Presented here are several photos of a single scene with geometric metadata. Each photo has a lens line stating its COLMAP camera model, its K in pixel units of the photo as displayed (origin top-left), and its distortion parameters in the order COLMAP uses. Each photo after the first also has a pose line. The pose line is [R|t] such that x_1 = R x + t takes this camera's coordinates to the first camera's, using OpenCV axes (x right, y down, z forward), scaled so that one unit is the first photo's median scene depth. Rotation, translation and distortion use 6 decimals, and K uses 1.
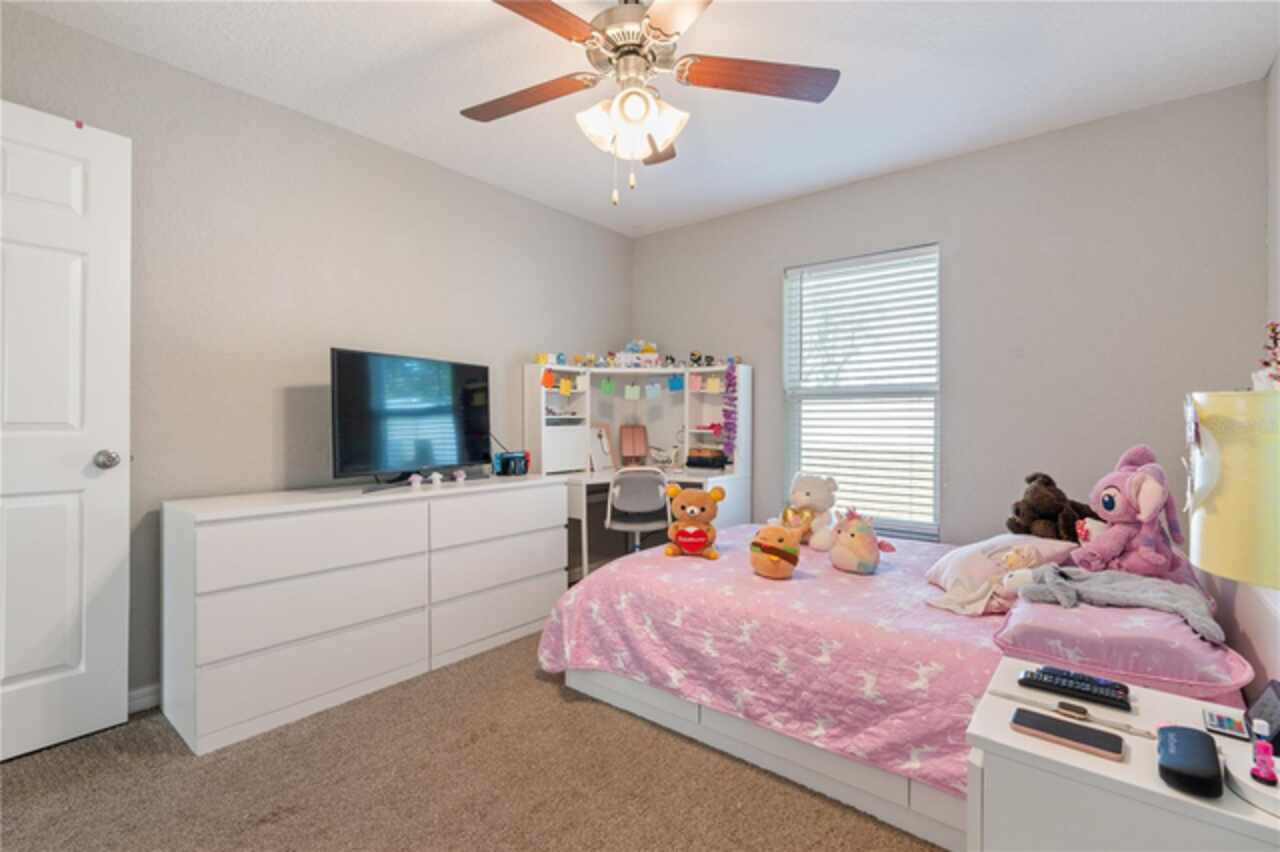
lens RADIAL K [[576.5, 0, 649.3], [0, 576.5, 420.2], [0, 0, 1]] dist [-0.000079, 0.001111]
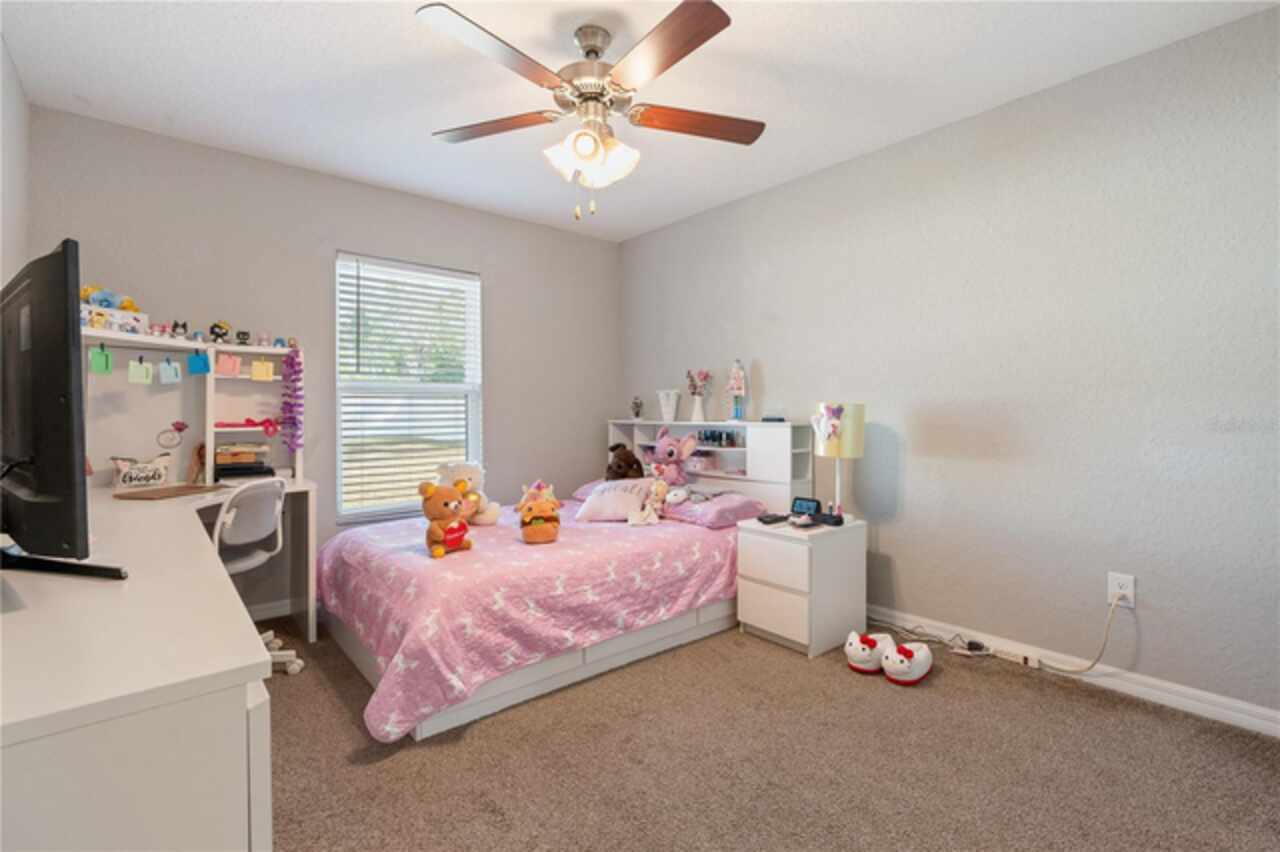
lens RADIAL K [[563.3, 0, 635.3], [0, 563.3, 414.2], [0, 0, 1]] dist [0.001121, 0.000281]
pose [[0.206594, -0.006150, 0.978407, -0.910907], [0.008164, 0.999956, 0.004561, 0.000199], [-0.978393, 0.007045, 0.206635, 0.568505]]
